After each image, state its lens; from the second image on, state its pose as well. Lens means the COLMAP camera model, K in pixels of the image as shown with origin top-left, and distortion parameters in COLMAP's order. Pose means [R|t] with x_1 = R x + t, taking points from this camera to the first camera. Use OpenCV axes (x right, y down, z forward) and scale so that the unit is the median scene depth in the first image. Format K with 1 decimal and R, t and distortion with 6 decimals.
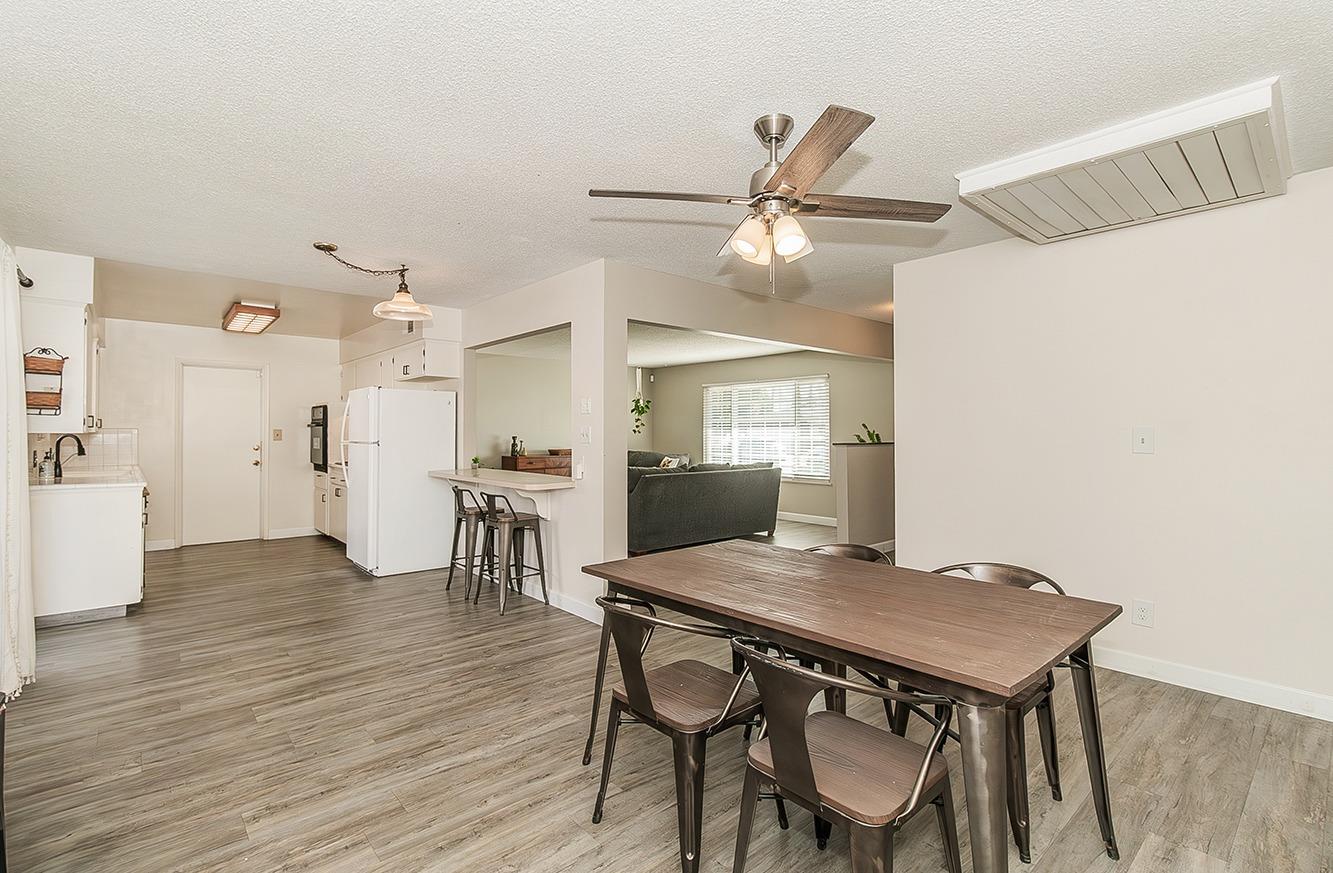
lens RADIAL K [[608.6, 0, 659.3], [0, 608.6, 428.3], [0, 0, 1]] dist [0.002320, 0.001006]
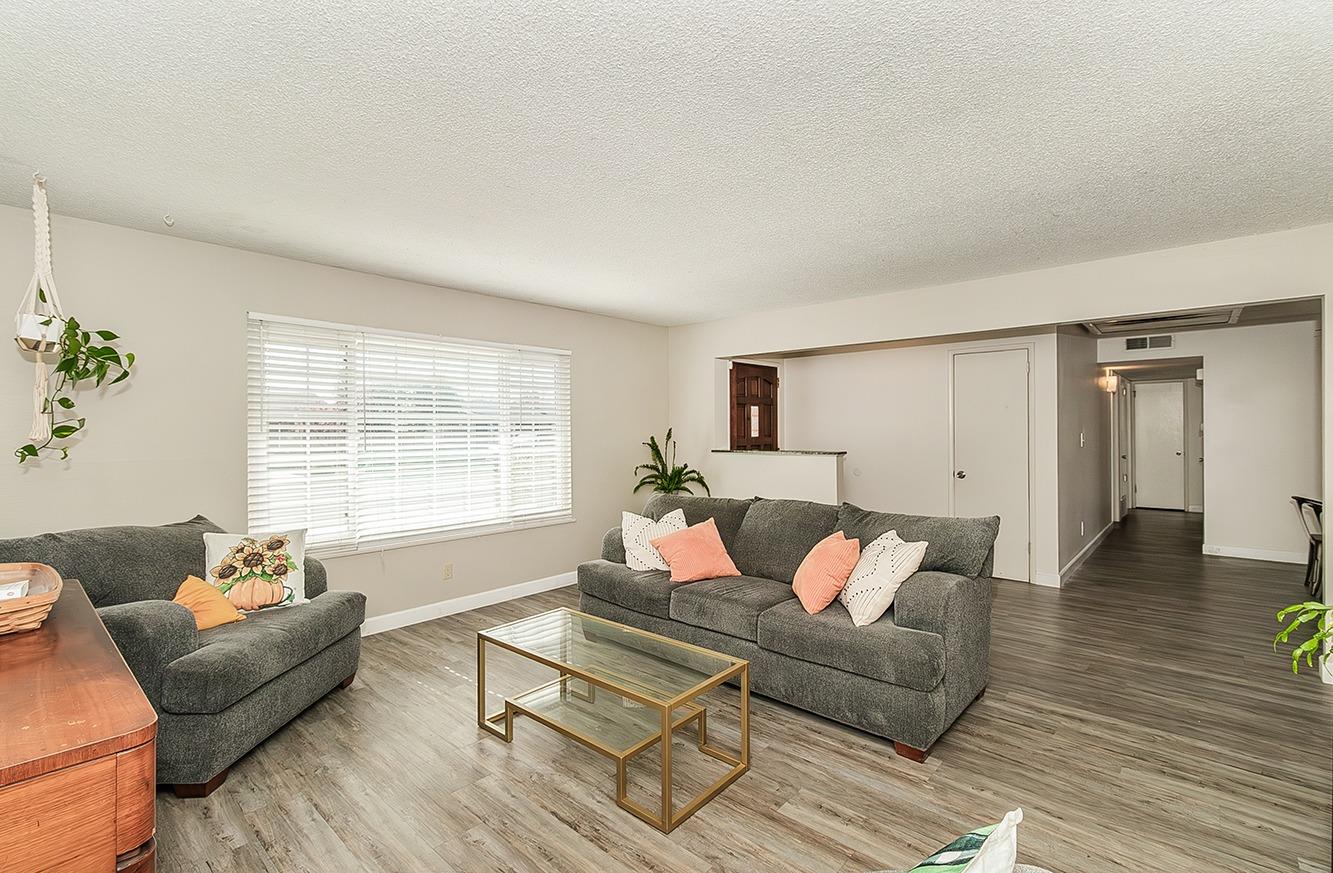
lens RADIAL K [[608.6, 0, 666.0], [0, 608.6, 431.3], [0, 0, 1]] dist [0.002320, 0.001006]
pose [[-0.120754, -0.000691, 0.992682, -0.526657], [-0.001899, 0.999998, 0.000465, -0.005624], [-0.992681, -0.001829, -0.120756, 1.402839]]
